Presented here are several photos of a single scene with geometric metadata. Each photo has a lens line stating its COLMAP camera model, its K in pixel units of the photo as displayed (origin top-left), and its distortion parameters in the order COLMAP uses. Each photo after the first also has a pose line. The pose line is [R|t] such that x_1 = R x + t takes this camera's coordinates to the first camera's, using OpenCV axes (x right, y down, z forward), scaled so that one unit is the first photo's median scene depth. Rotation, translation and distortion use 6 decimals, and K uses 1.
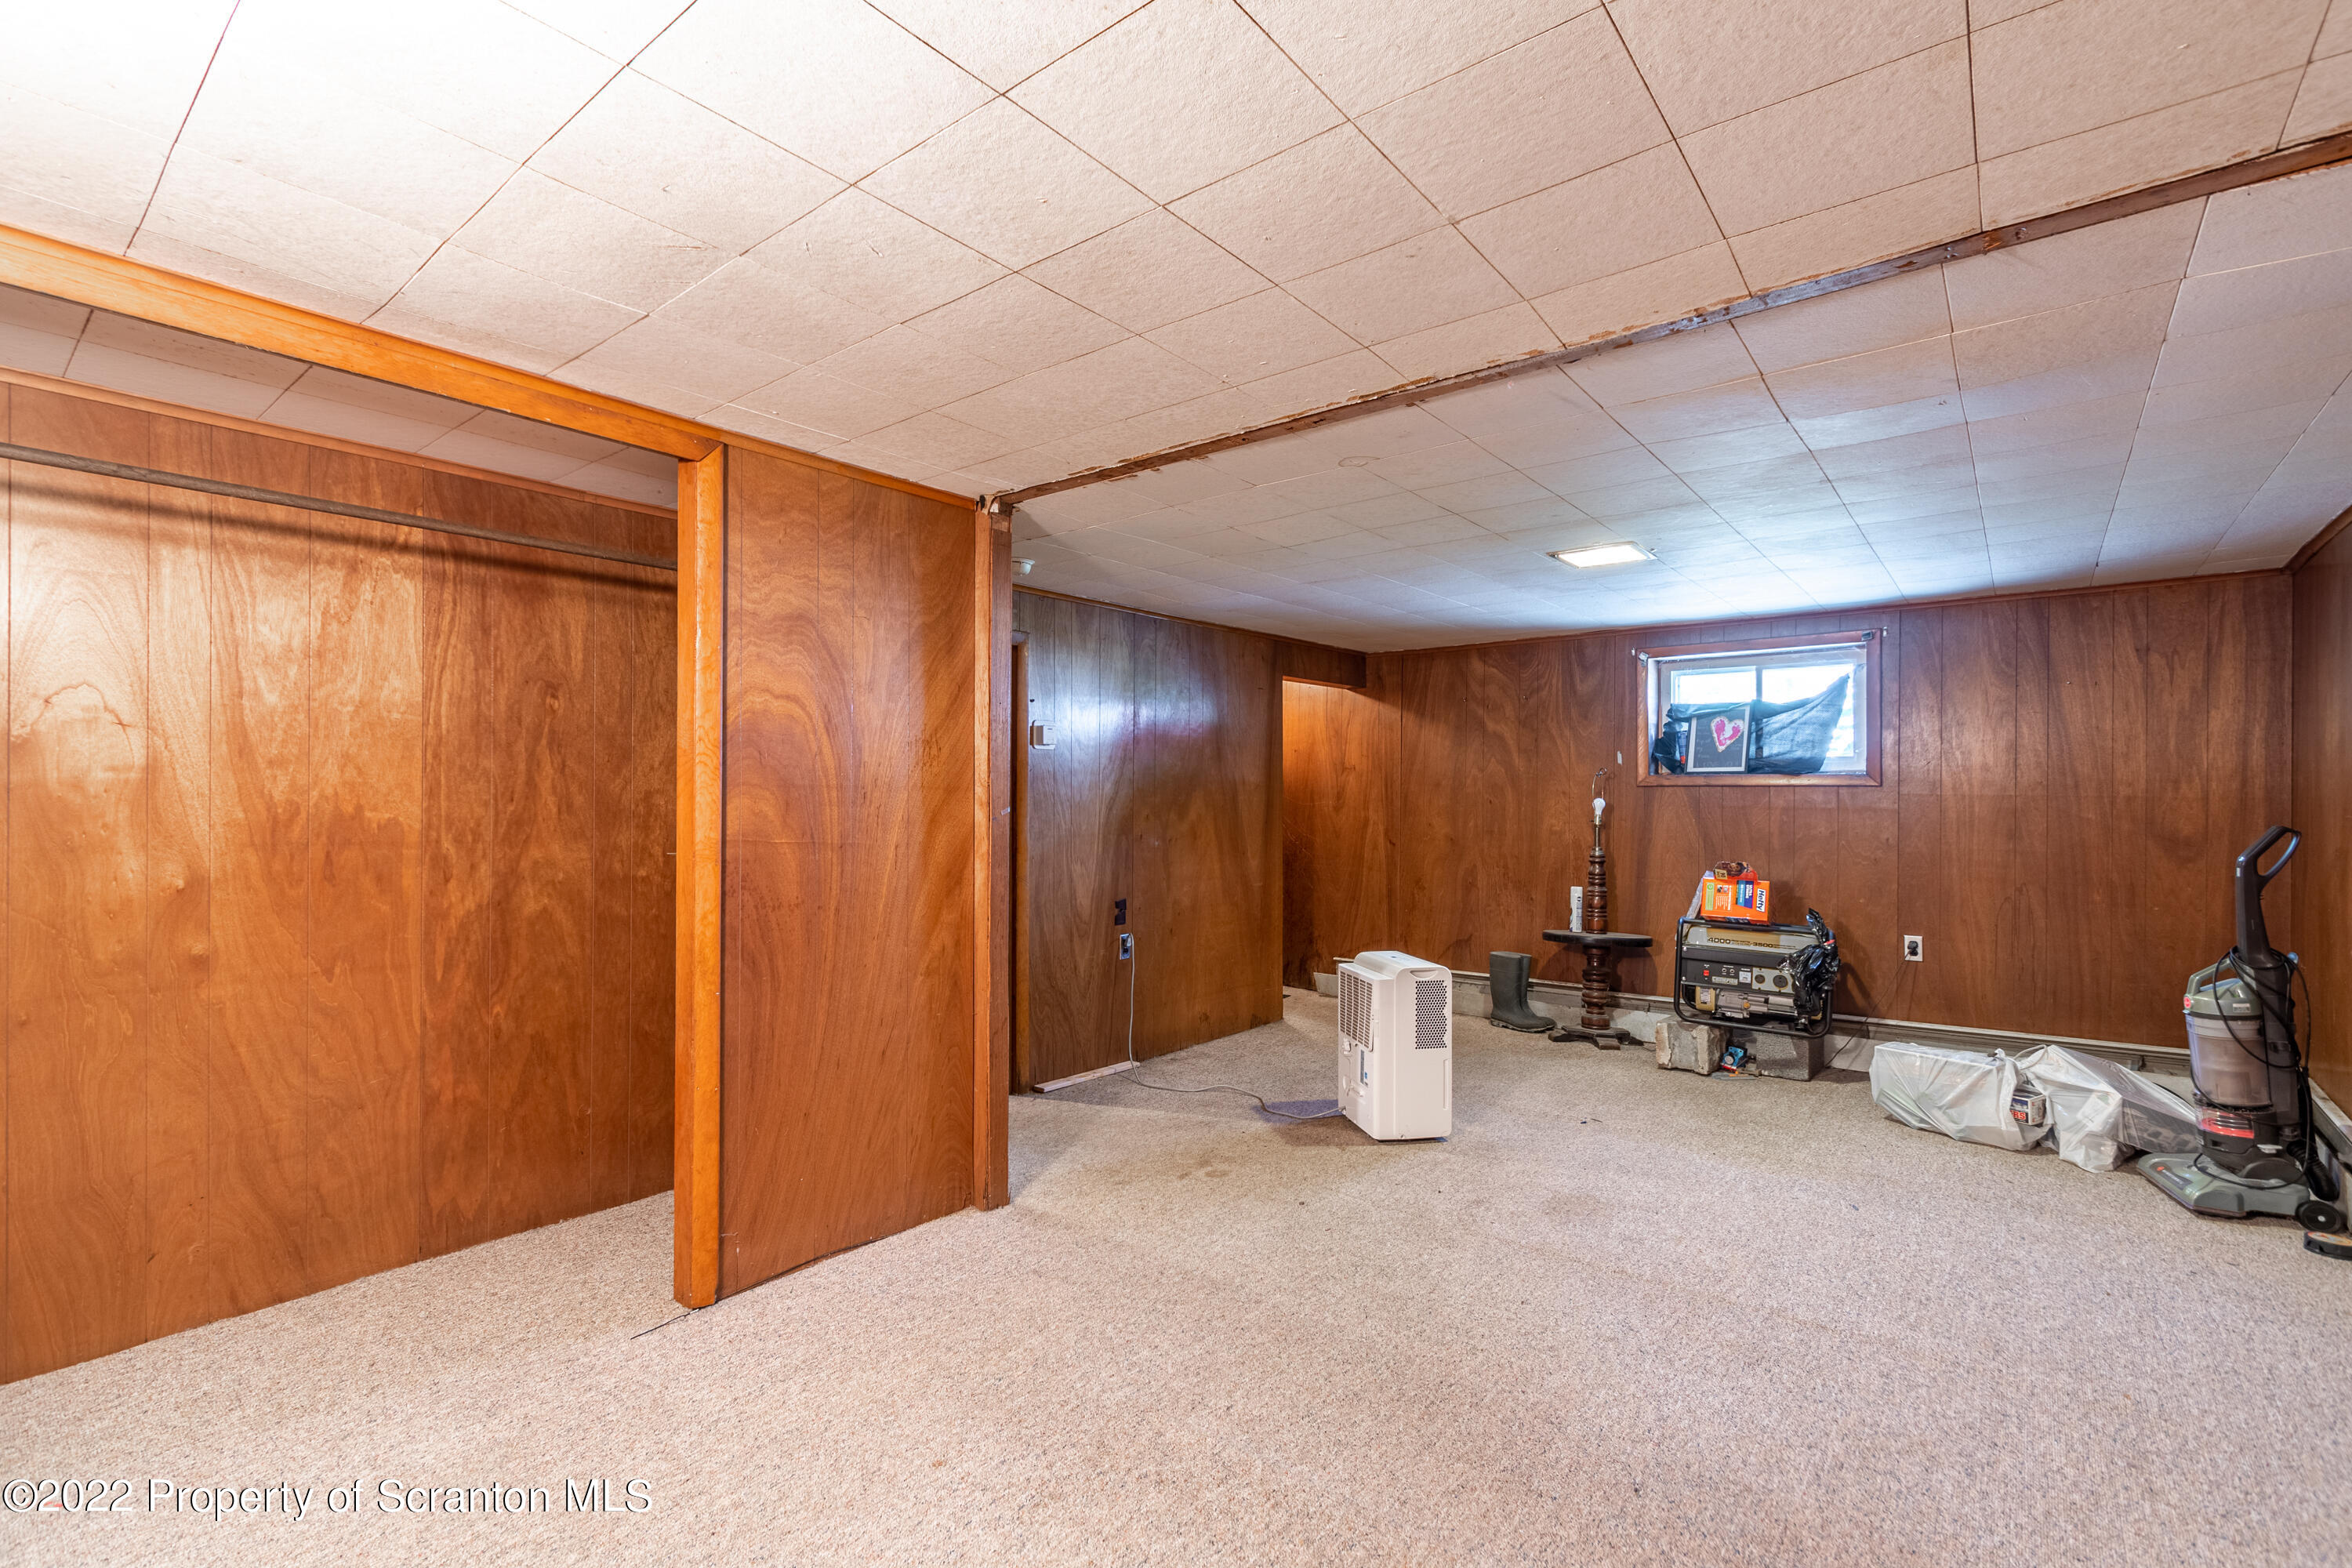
lens RADIAL K [[1053.4, 0, 1162.0], [0, 1053.4, 788.3], [0, 0, 1]] dist [-0.000484, -0.000363]
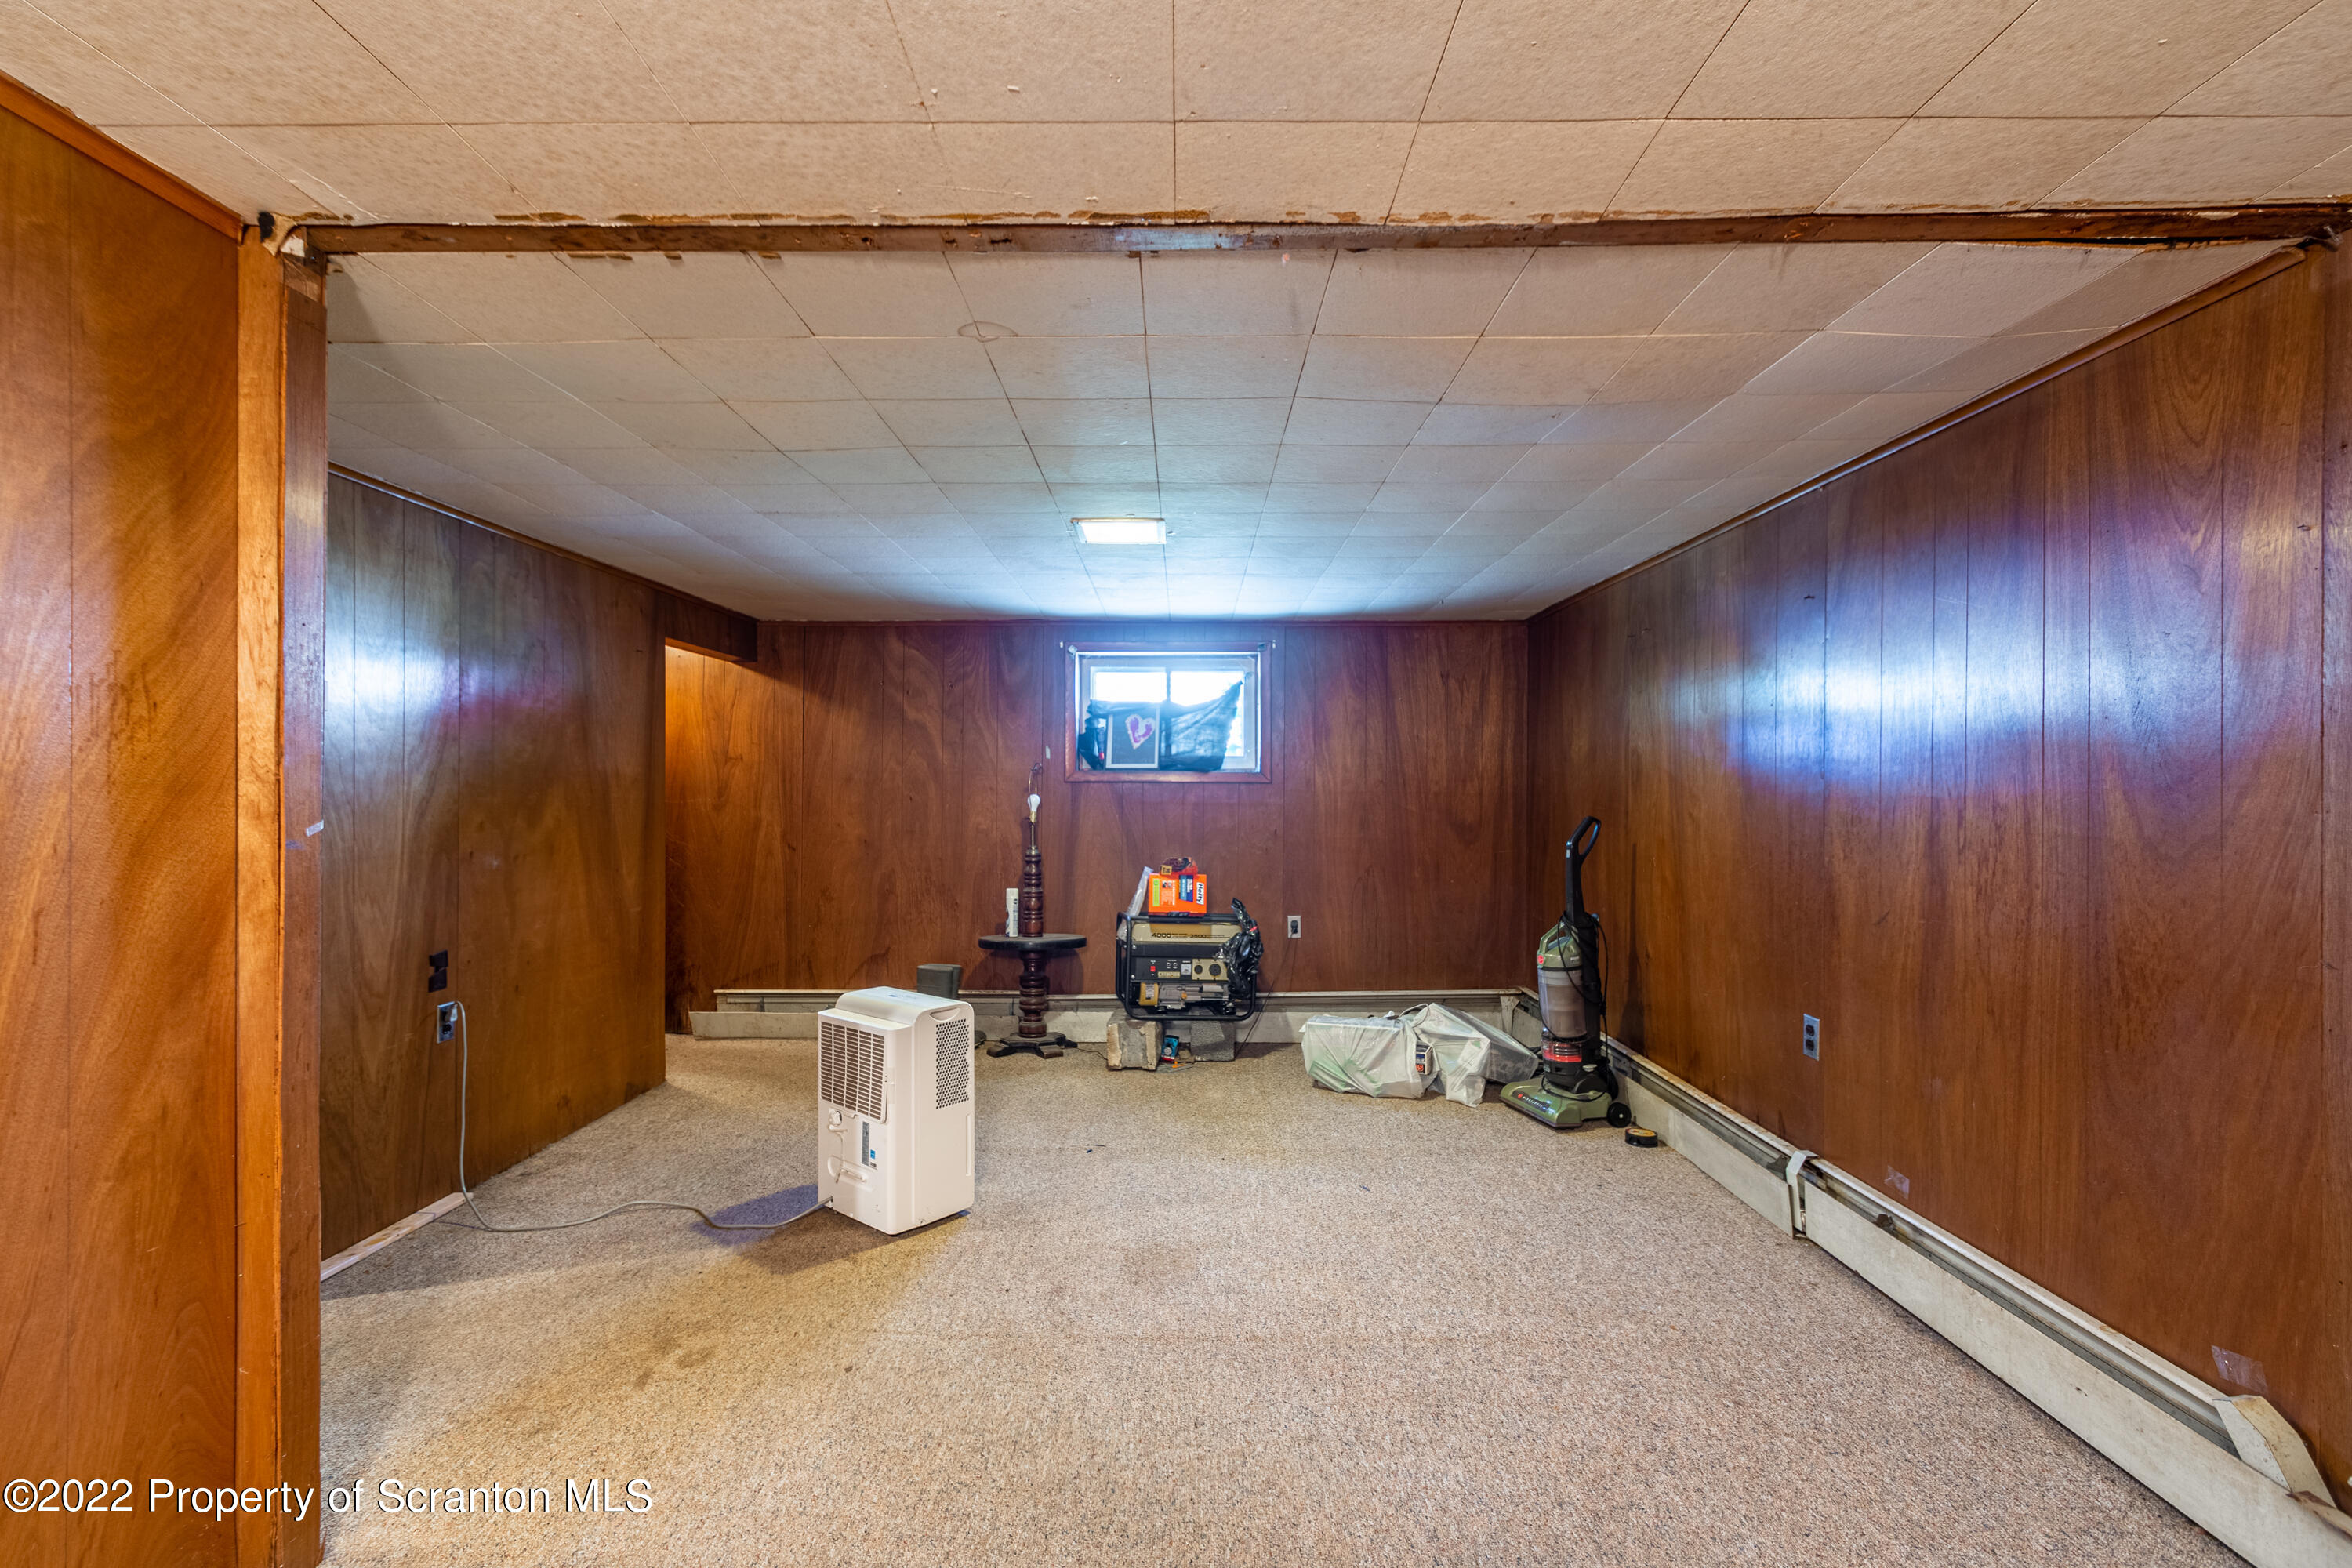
lens RADIAL K [[1046.3, 0, 1171.3], [0, 1046.3, 788.1], [0, 0, 1]] dist [0.009279, -0.004706]
pose [[0.780928, 0.000128, 0.624621, -0.095493], [-0.004246, 0.999978, 0.005104, -0.002057], [-0.624607, -0.006638, 0.780911, 0.212460]]
